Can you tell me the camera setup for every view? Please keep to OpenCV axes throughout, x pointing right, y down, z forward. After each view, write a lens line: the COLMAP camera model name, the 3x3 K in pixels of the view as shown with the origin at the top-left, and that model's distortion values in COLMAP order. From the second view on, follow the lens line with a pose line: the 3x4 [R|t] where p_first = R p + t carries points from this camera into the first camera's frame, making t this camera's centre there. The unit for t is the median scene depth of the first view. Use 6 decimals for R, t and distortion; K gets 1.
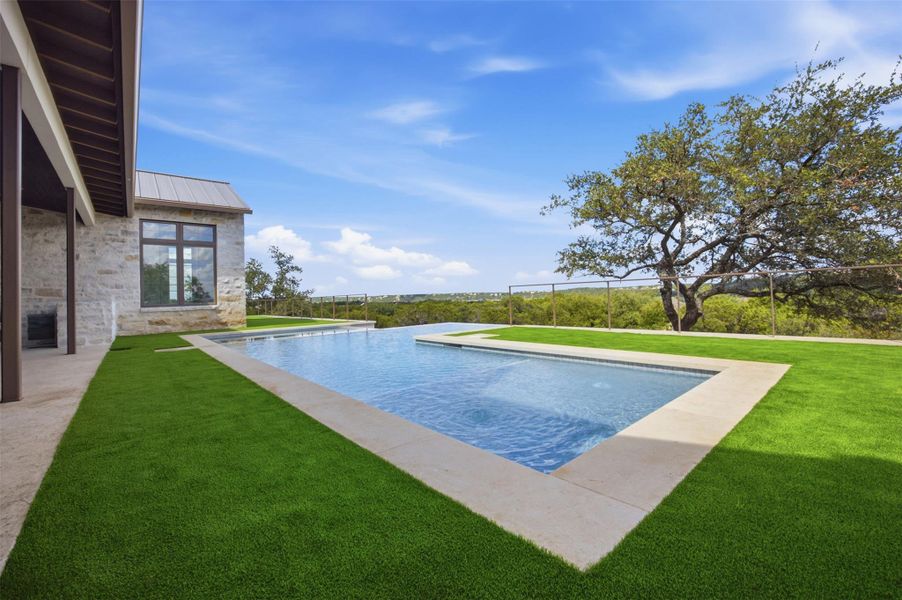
lens RADIAL K [[376.1, 0, 455.1], [0, 376.1, 294.0], [0, 0, 1]] dist [-0.000646, -0.000262]
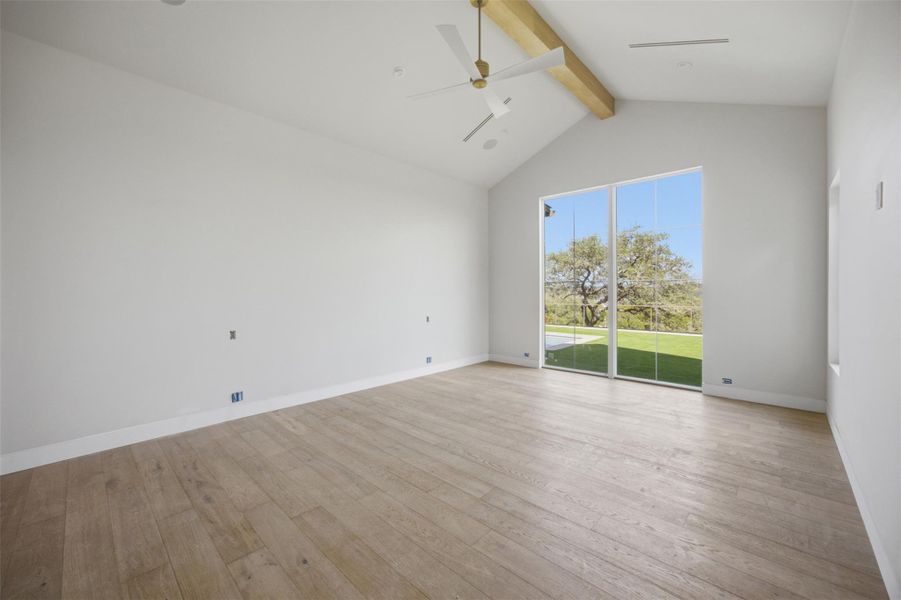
lens RADIAL K [[375.7, 0, 454.6], [0, 375.7, 294.1], [0, 0, 1]] dist [-0.000646, -0.000262]
pose [[0.991878, 0.027053, 0.124283, -0.309428], [-0.028655, 0.999528, 0.011119, -0.065896], [-0.123923, -0.014590, 0.992185, -0.741961]]
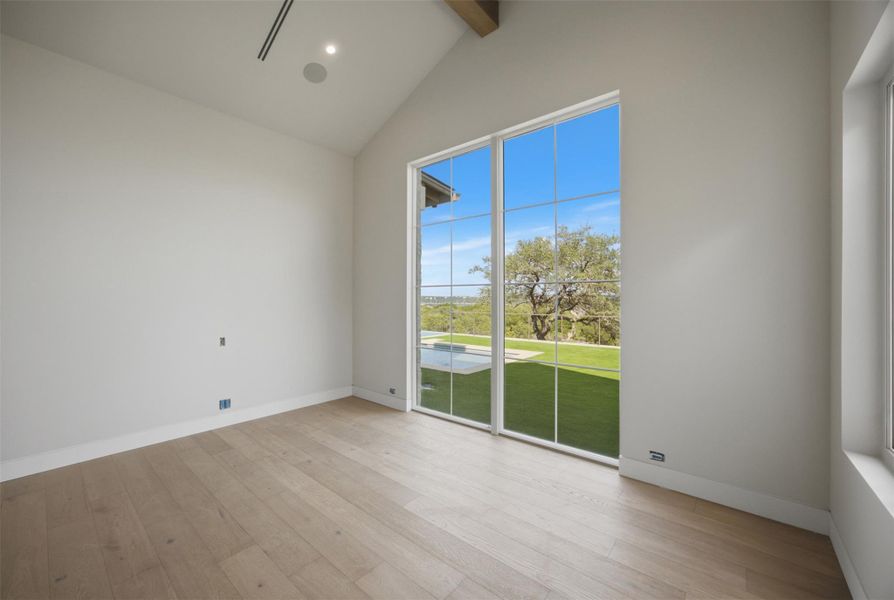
lens RADIAL K [[364.1, 0, 457.8], [0, 364.1, 296.1], [0, 0, 1]] dist [-0.001282, 0.000181]
pose [[0.982603, 0.035212, 0.182350, -0.110361], [-0.035055, 0.999377, -0.004087, -0.071292], [-0.182380, -0.002377, 0.983225, -0.556791]]
